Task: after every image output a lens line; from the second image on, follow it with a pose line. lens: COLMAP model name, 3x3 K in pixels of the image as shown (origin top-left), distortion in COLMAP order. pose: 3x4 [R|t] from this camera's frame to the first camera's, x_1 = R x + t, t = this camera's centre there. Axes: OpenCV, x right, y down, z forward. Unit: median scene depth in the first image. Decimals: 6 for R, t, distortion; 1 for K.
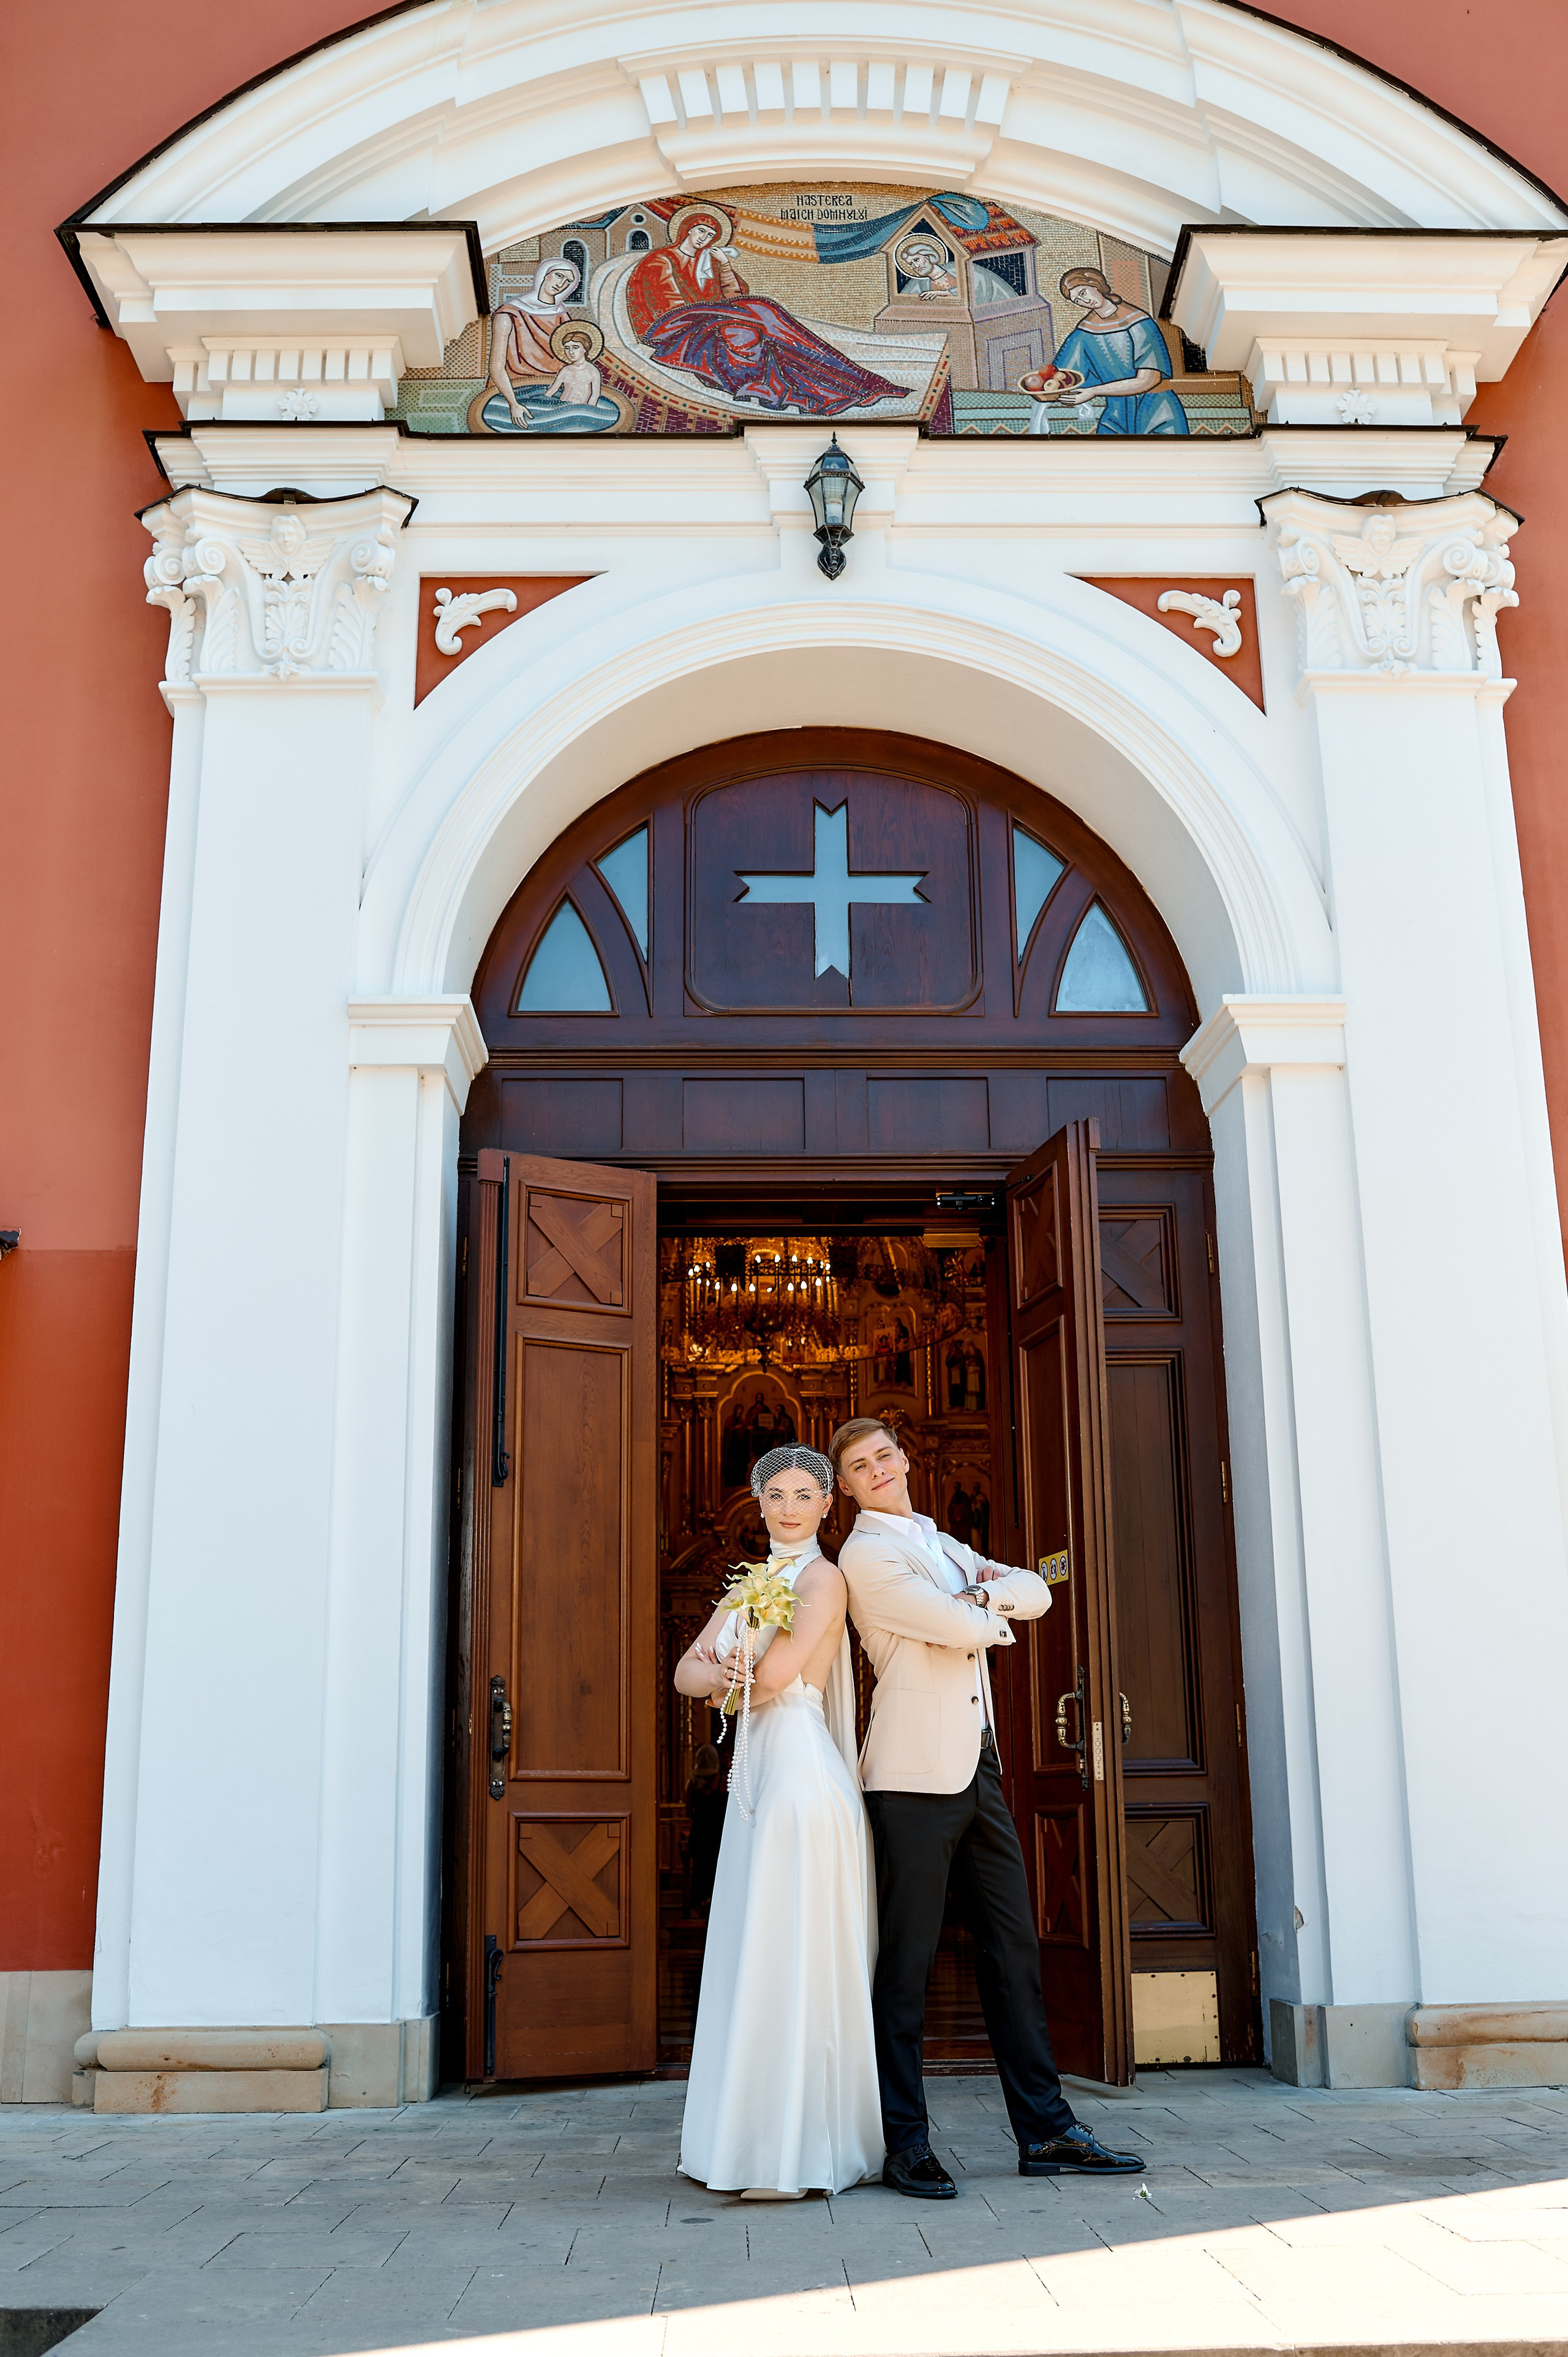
lens RADIAL K [[2325.8, 0, 781.3], [0, 2325.8, 1167.1], [0, 0, 1]] dist [-0.104530, 0.111908]
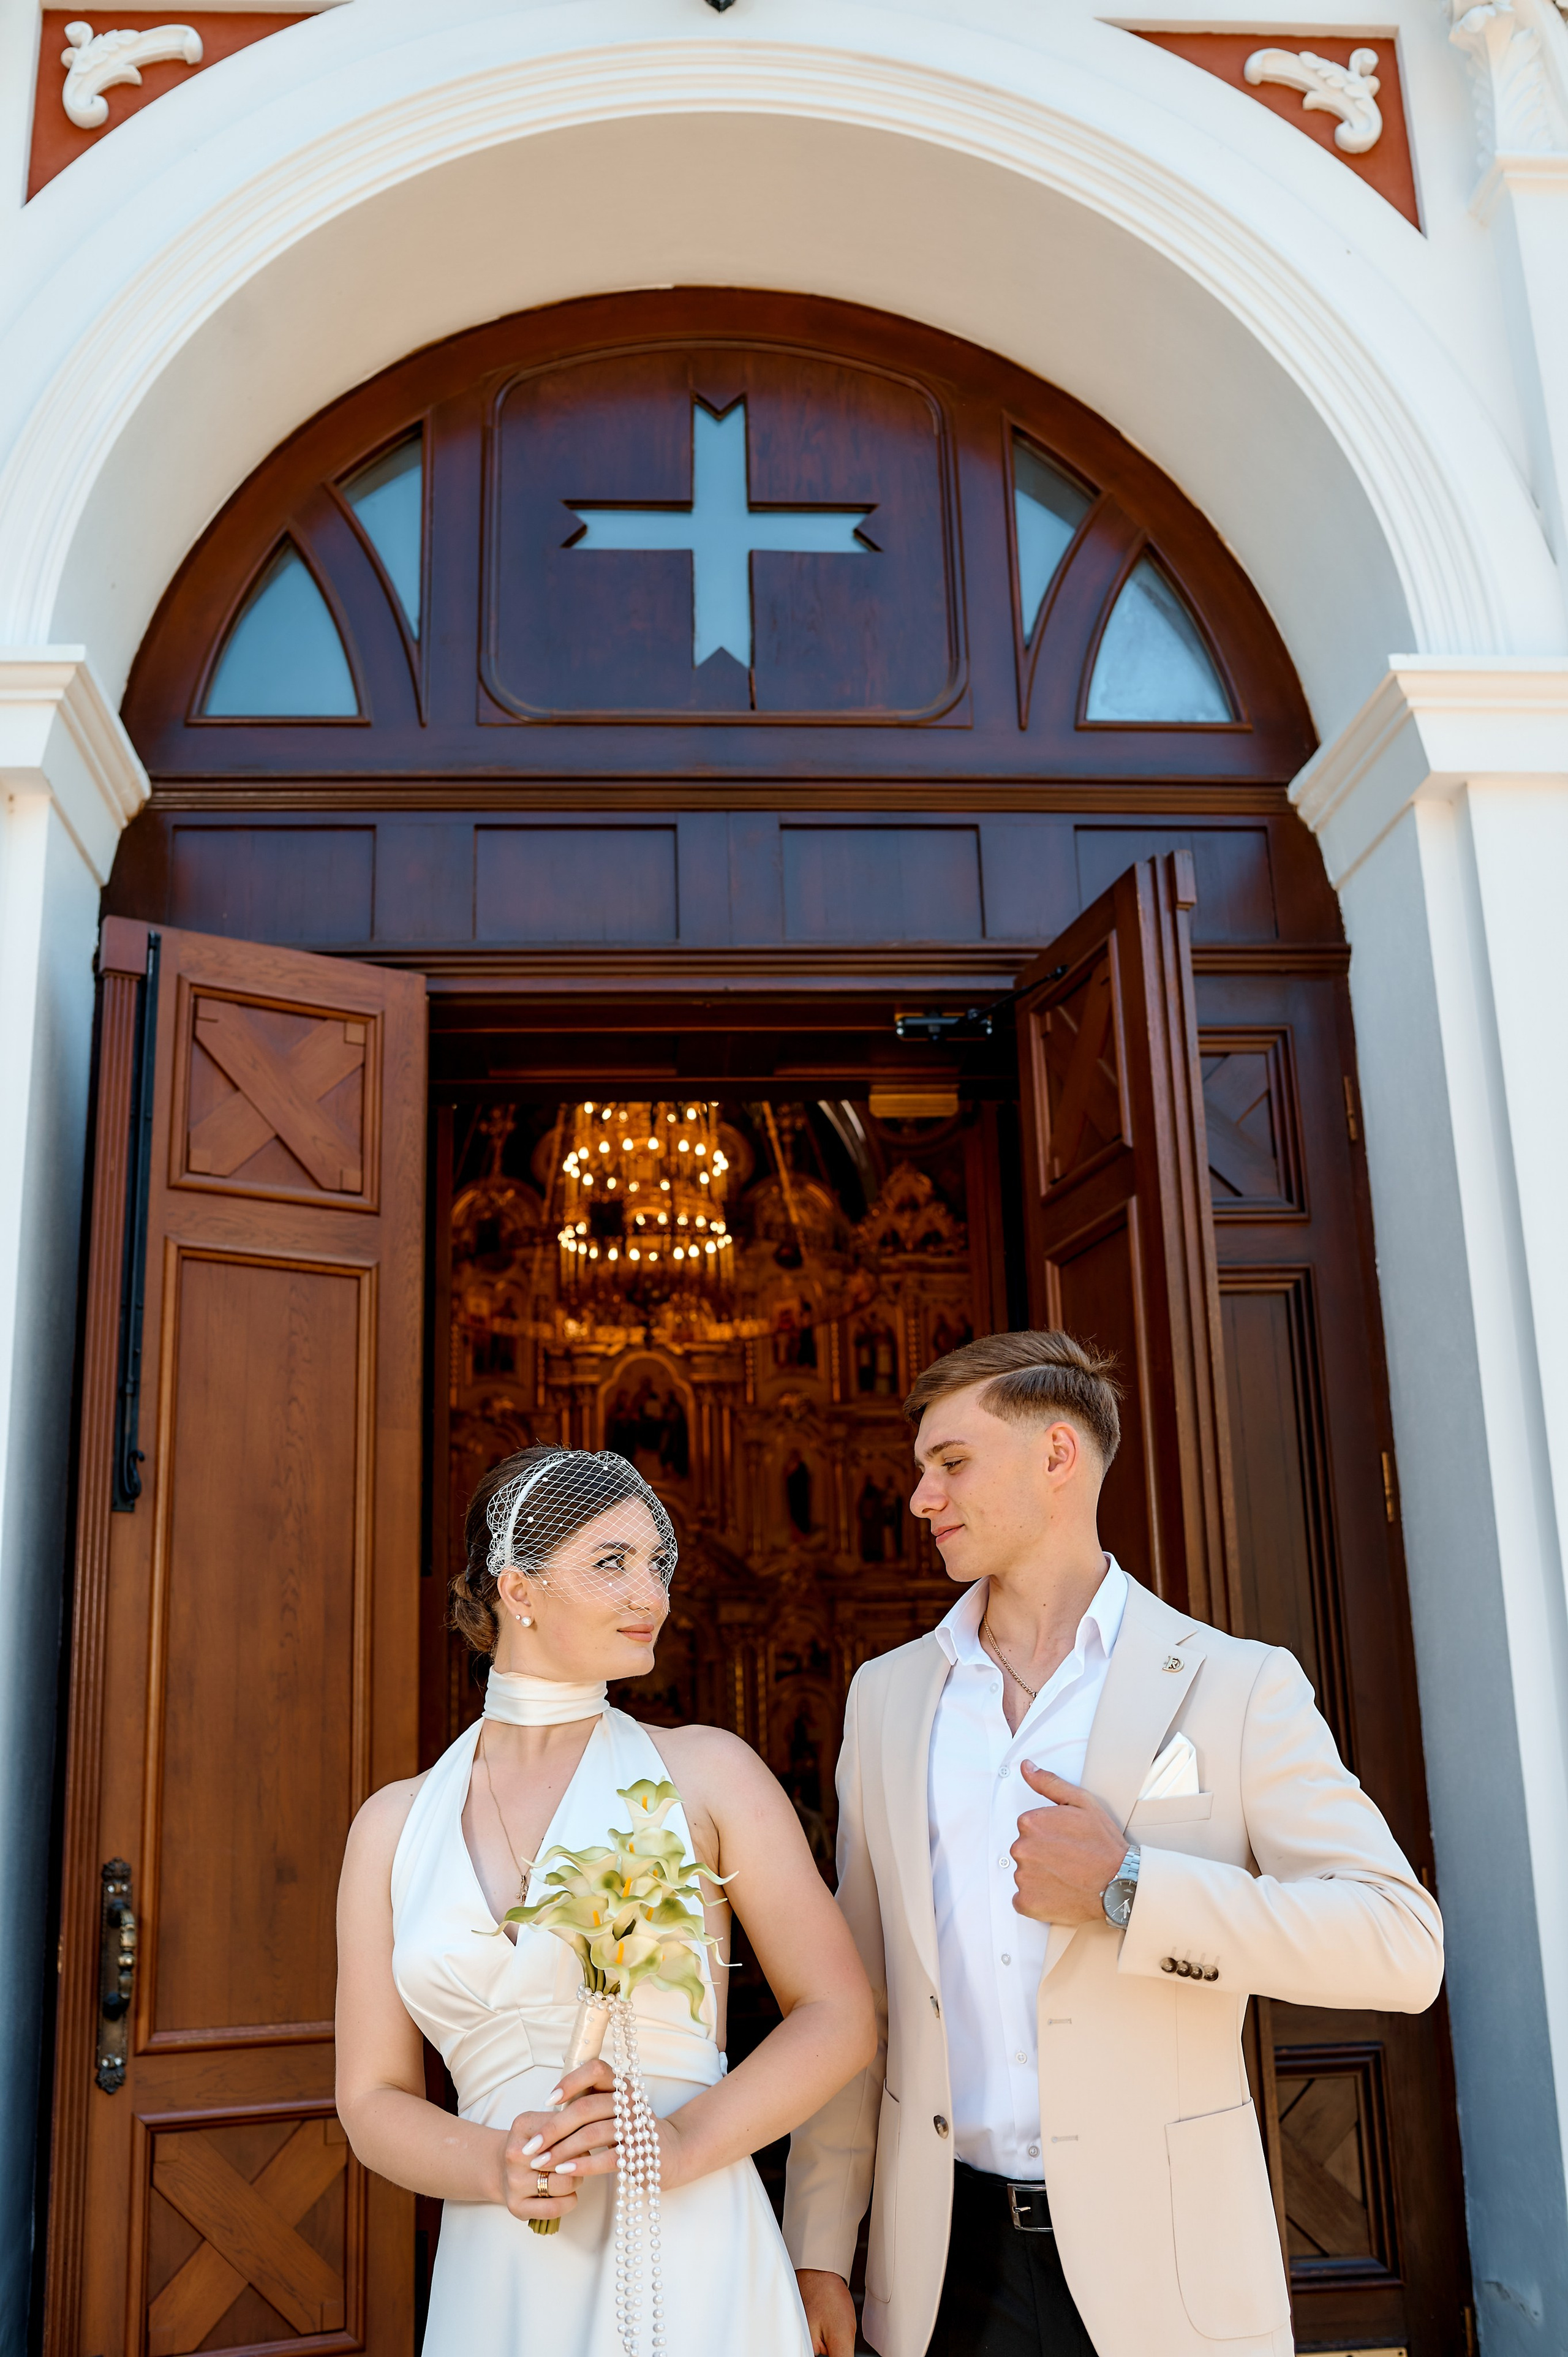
lens RADIAL K [[2304.7, 0, 784.0], [0, 2304.7, 1172.4], [0, 0, 1]] dist [-0.108497, 0.120749]
pose [[0.998888, -0.005477, 0.046835, 0.009206], [0.005229, 0.999972, 0.005421, 0.048851], [-0.046864, -0.005171, 0.998888, 0.401188]]
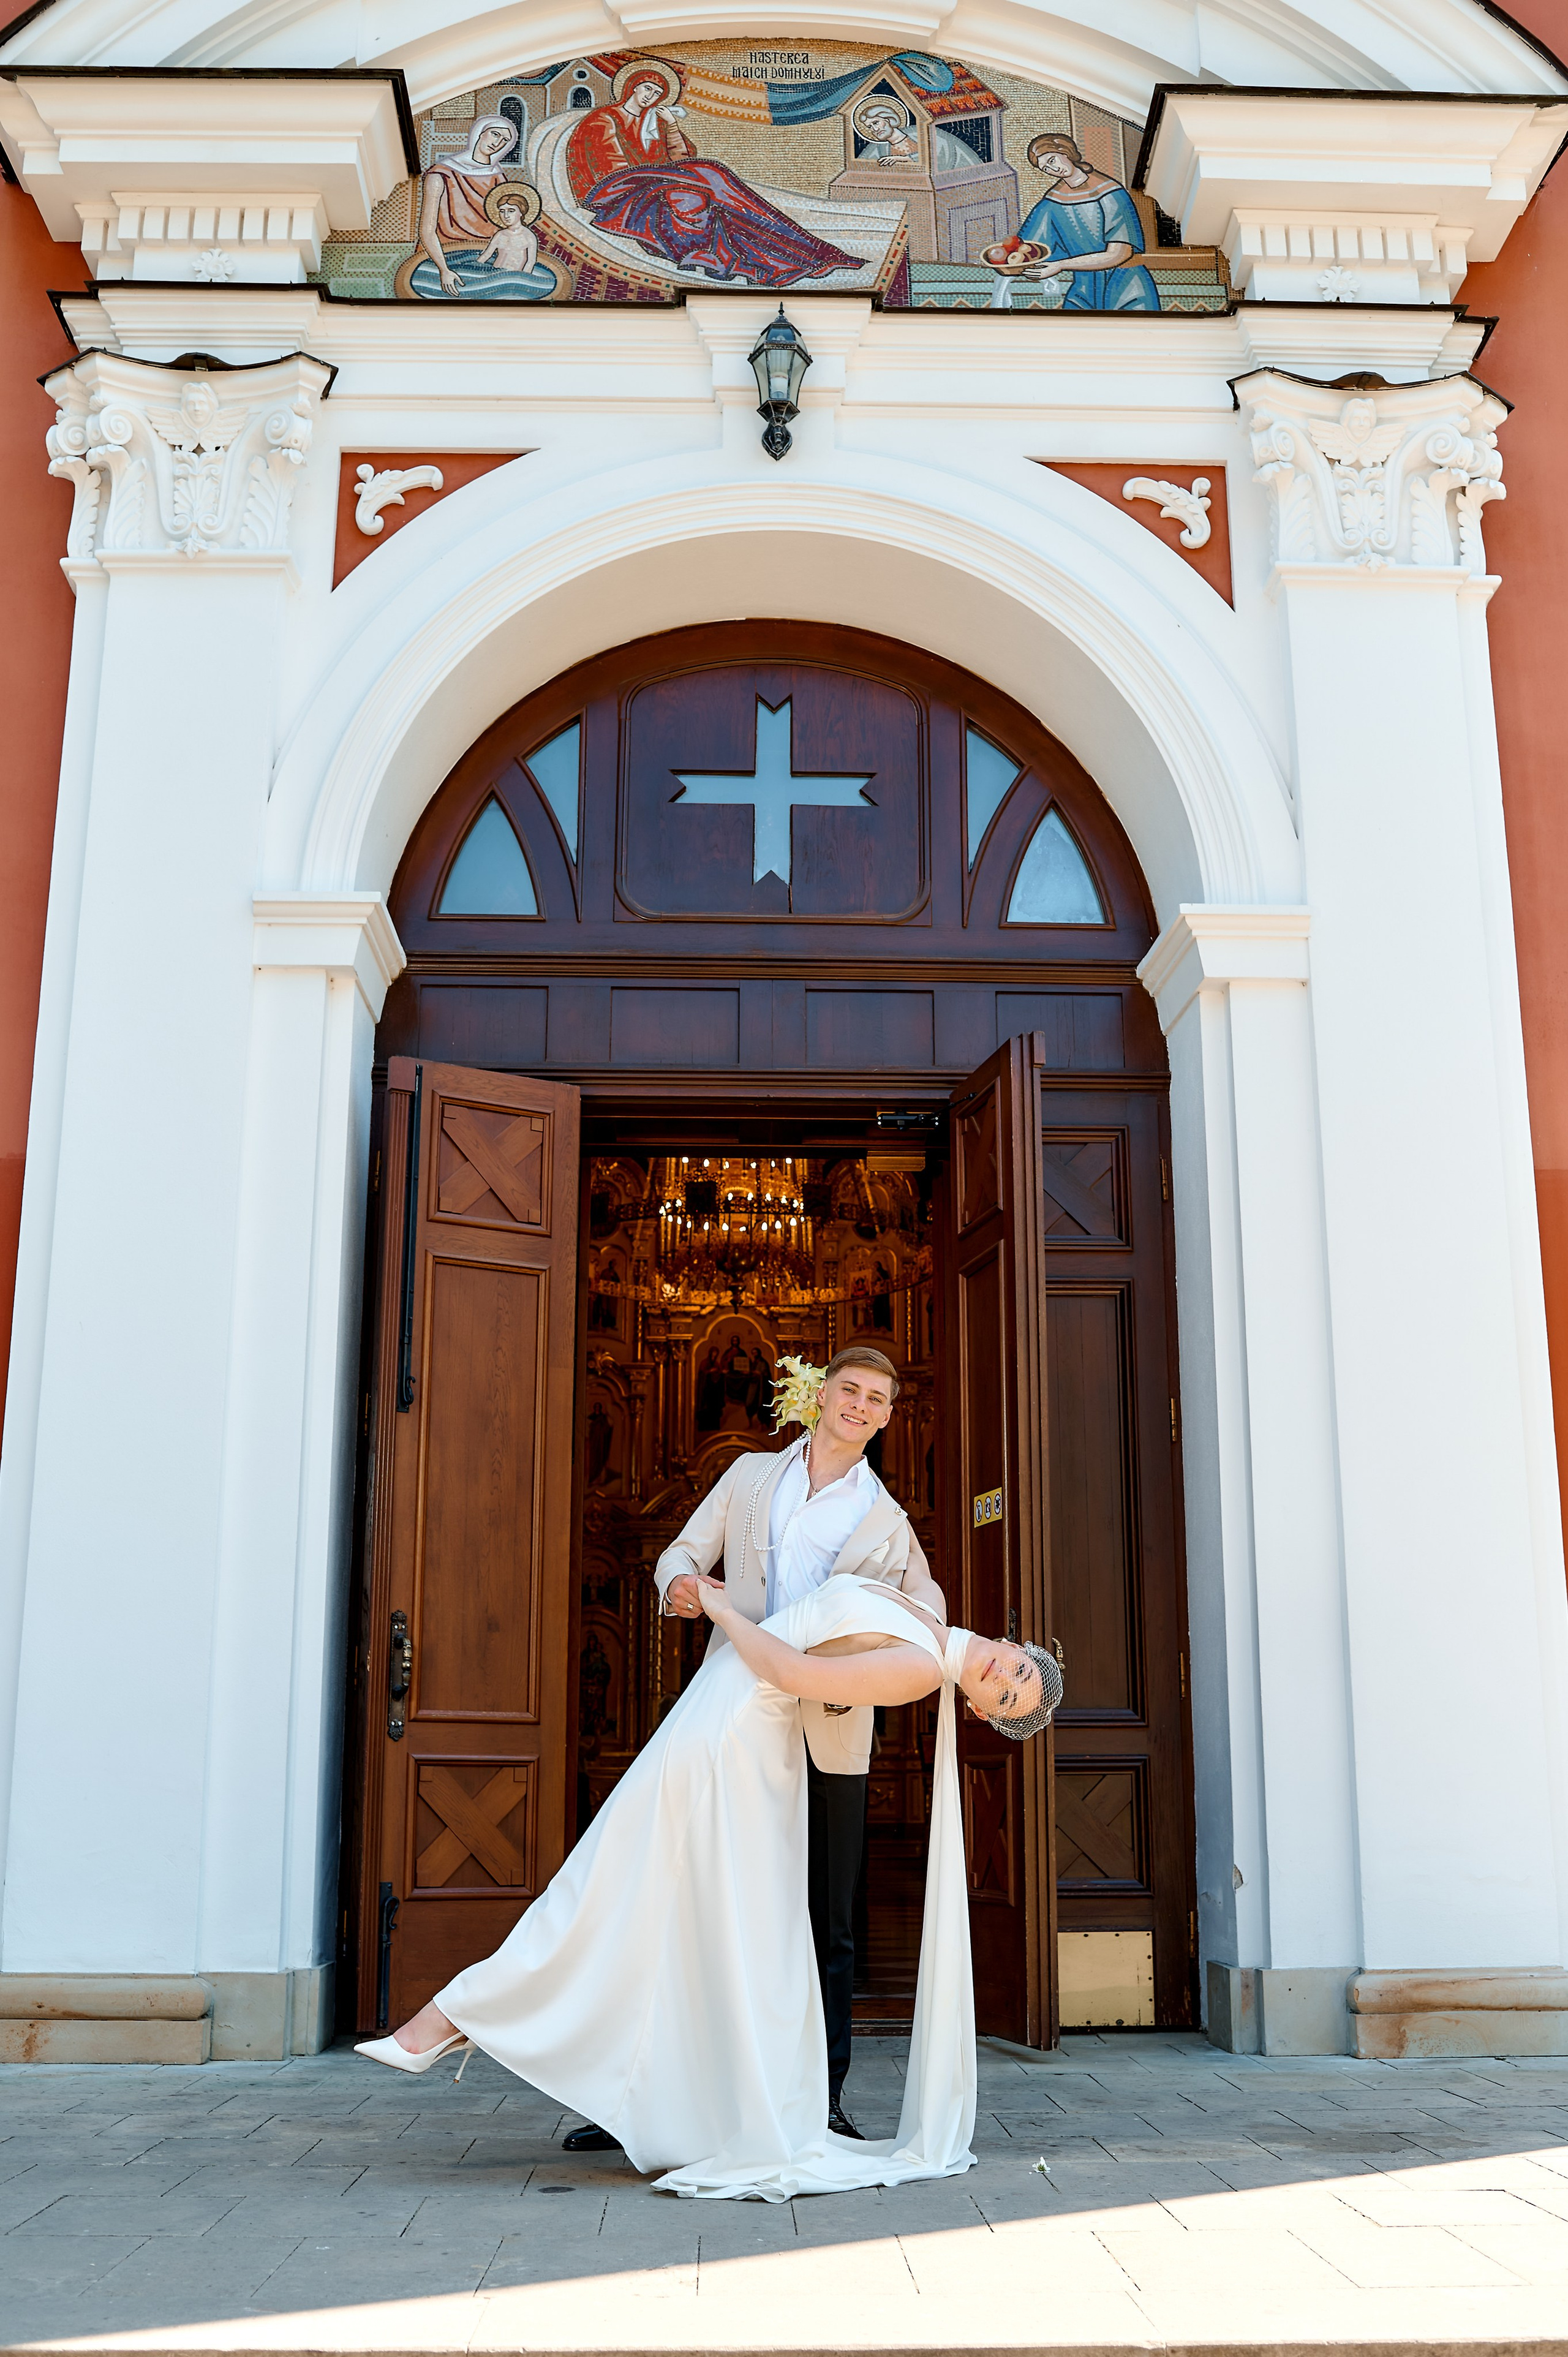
lens RADIAL K [[2356.2, 0, 783.5], [0, 2356.2, 1188.8], [0, 0, 1]] dist [-0.101505, 0.105556]
pose [[0.999896, 0.014214, 0.002546, 0.026407], [-0.014287, 0.999395, 0.031720, 0.012544], [-0.002093, -0.031753, 0.999494, 0.038726]]
